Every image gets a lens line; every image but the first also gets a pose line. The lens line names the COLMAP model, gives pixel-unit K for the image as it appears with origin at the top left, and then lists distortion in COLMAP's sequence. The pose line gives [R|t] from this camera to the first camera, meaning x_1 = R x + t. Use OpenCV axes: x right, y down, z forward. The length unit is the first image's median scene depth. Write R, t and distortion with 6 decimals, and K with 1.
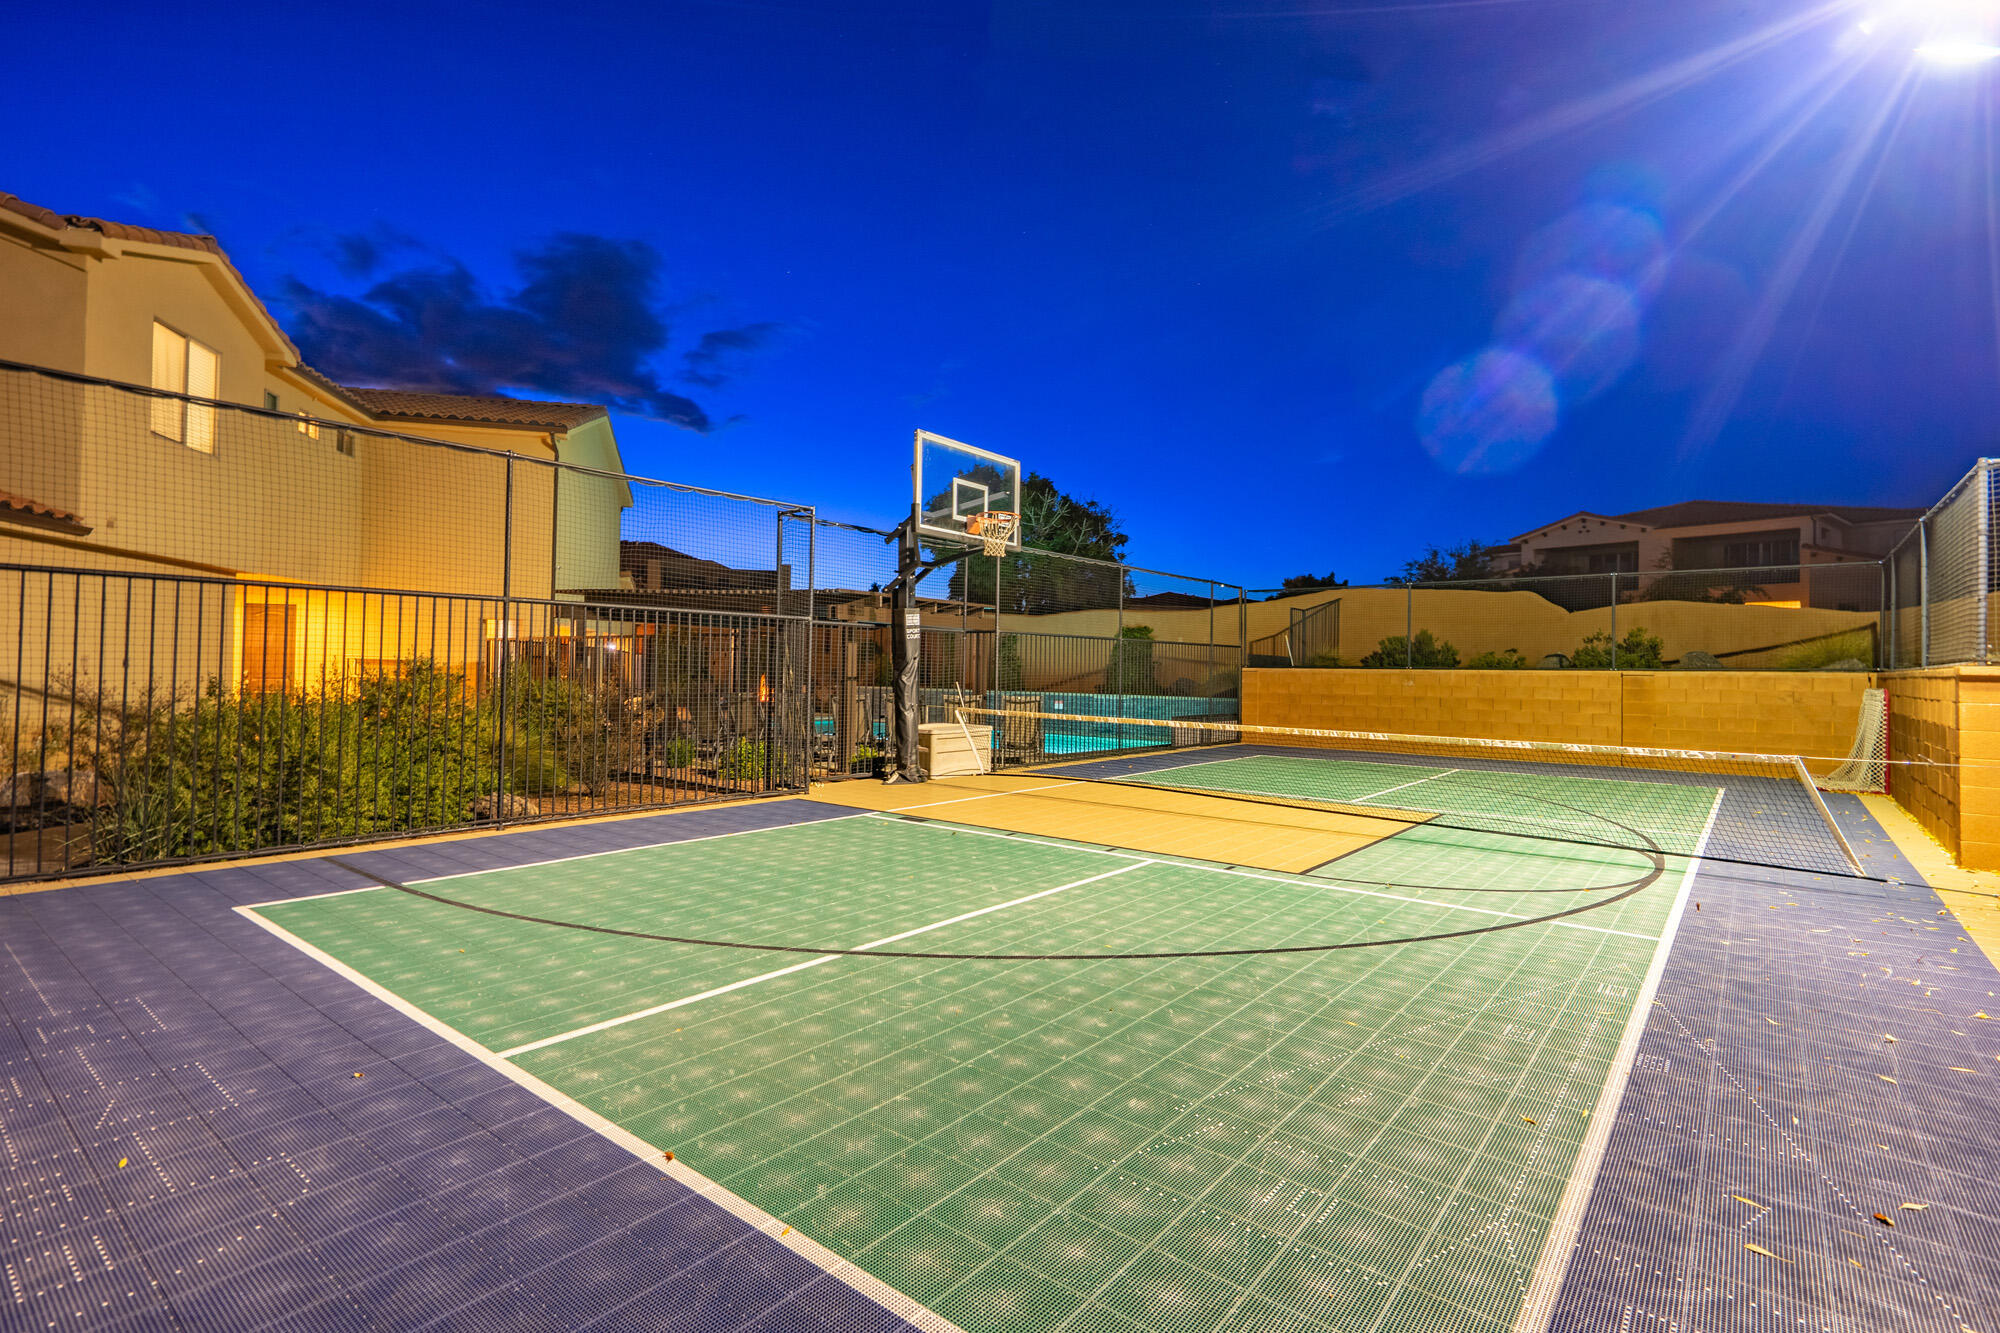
lens RADIAL K [[946.0, 0, 1000.0], [0, 946.0, 666.5], [0, 0, 1]] dist [-0.000850, -0.000109]
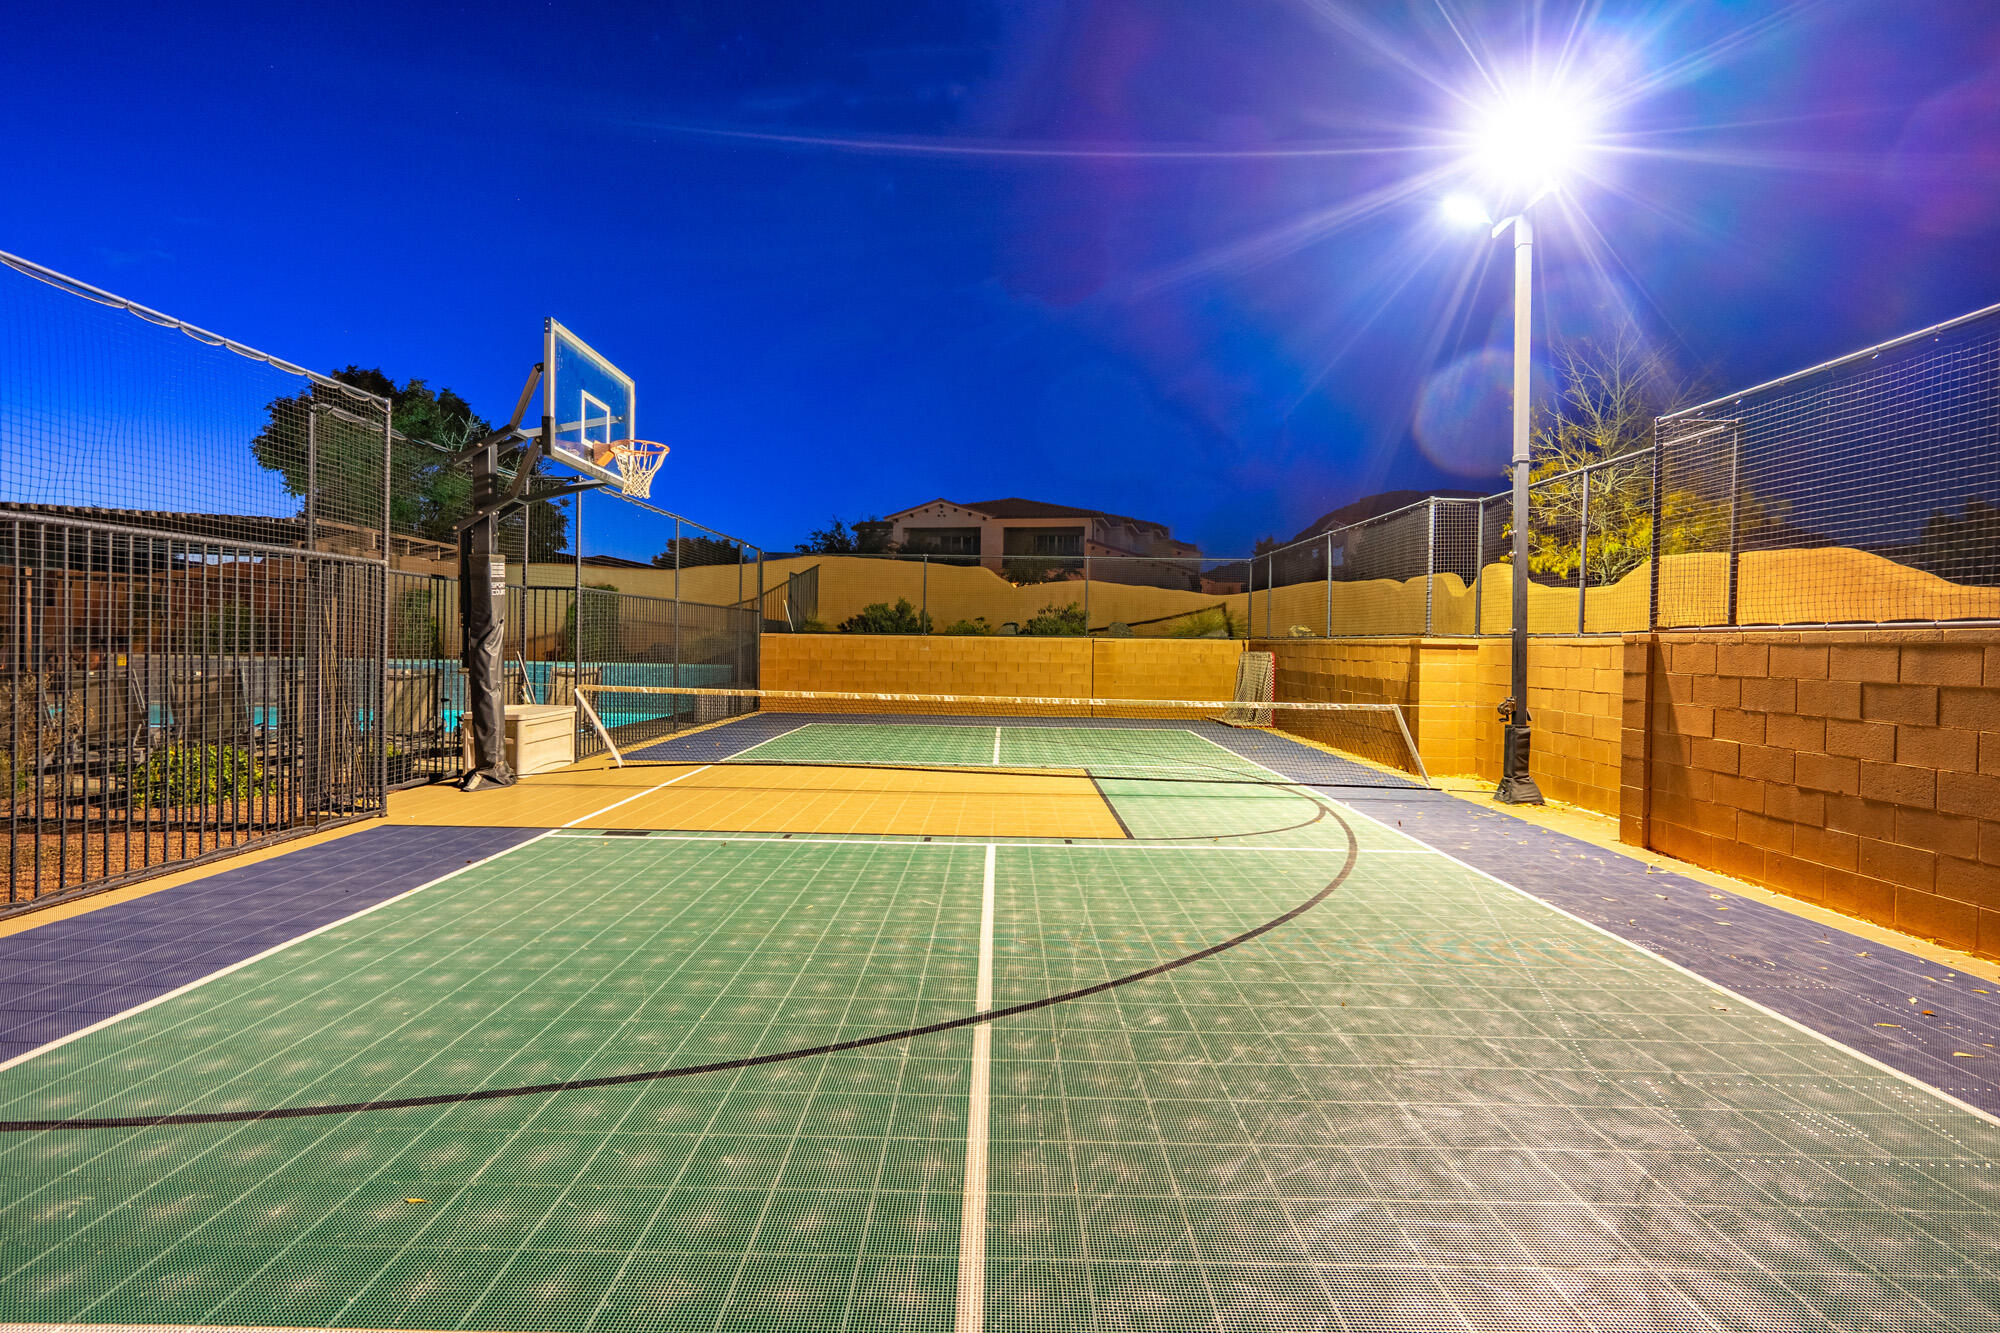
lens RADIAL K [[946.0, 0, 1000.0], [0, 946.0, 666.5], [0, 0, 1]] dist [-0.000850, -0.000109]
pose [[0.783579, -0.017042, 0.621059, -0.195775], [-0.007715, 0.999280, 0.037154, -0.003038], [-0.621244, -0.033904, 0.782883, 0.126875]]
